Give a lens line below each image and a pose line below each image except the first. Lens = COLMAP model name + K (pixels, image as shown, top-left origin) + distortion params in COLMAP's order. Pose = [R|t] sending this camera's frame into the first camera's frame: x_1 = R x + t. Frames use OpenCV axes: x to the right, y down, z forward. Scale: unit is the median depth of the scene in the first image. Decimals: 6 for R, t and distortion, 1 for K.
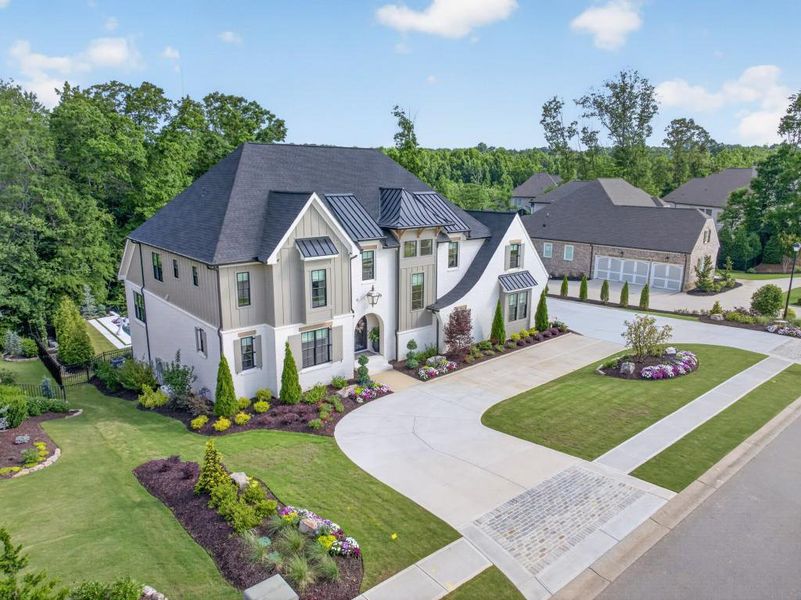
lens RADIAL K [[550.2, 0, 402.3], [0, 550.2, 296.2], [0, 0, 1]] dist [0.005966, -0.007172]
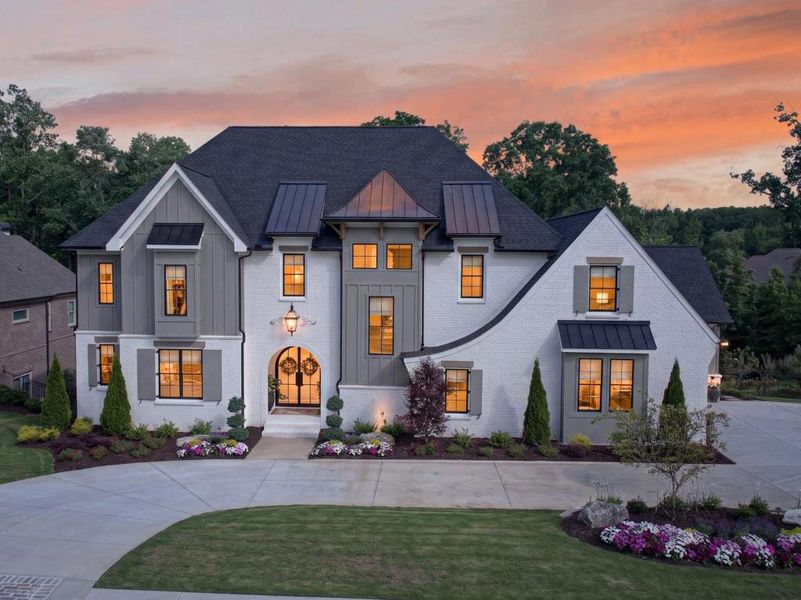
lens RADIAL K [[718.4, 0, 379.6], [0, 718.4, 301.1], [0, 0, 1]] dist [0.056549, -0.057557]
pose [[0.722162, 0.041012, -0.690507, 0.618980], [-0.150804, 0.983564, -0.099300, 0.046824], [0.675085, 0.175842, 0.716477, 0.428905]]
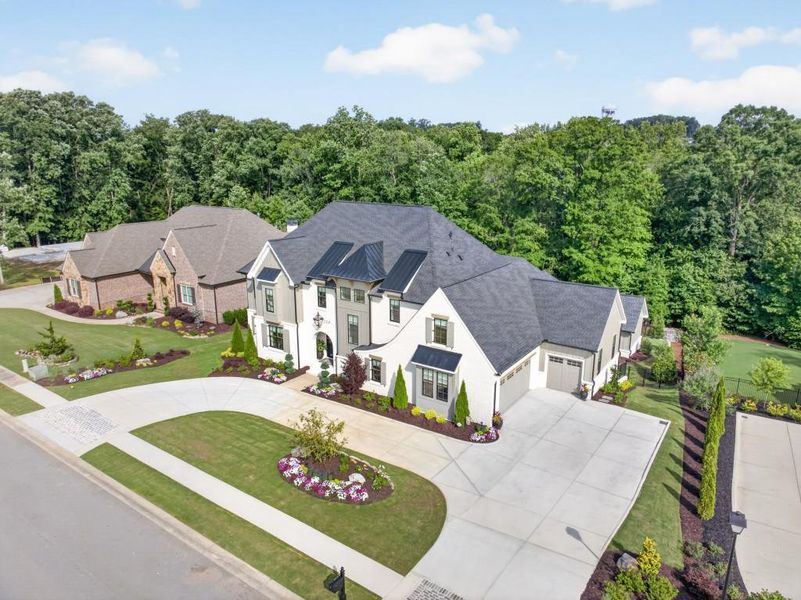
lens RADIAL K [[550.2, 0, 403.9], [0, 550.2, 304.1], [0, 0, 1]] dist [0.005966, -0.007172]
pose [[0.249411, 0.234491, -0.939579, 1.231735], [-0.212692, 0.959814, 0.183081, -0.322106], [0.944752, 0.154178, 0.289263, 0.787070]]
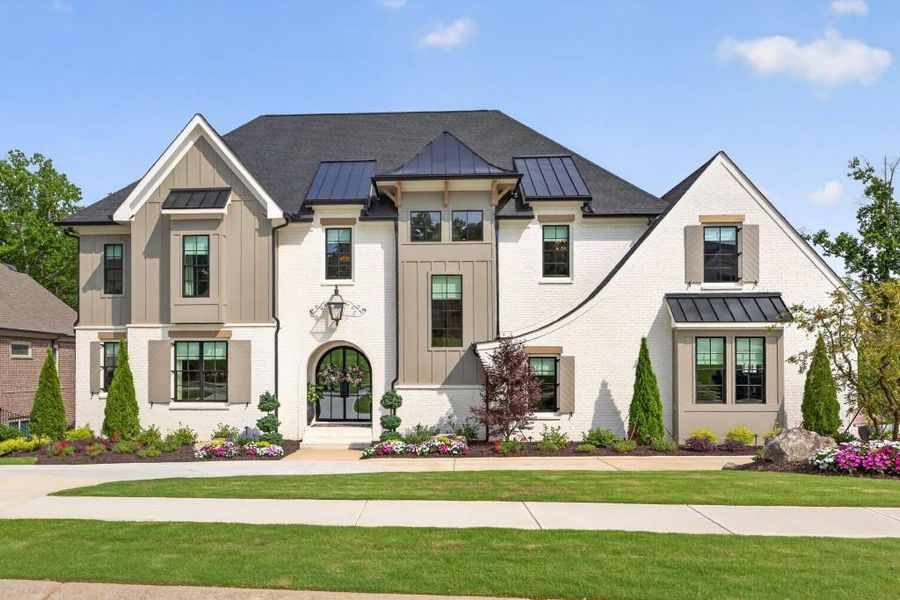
lens RADIAL K [[748.1, 0, 413.0], [0, 748.1, 354.2], [0, 0, 1]] dist [0.004309, 0.039166]
pose [[0.716988, -0.020833, -0.696774, 0.512610], [-0.142710, 0.973996, -0.175972, 0.164593], [0.682321, 0.225607, 0.695370, 0.530995]]
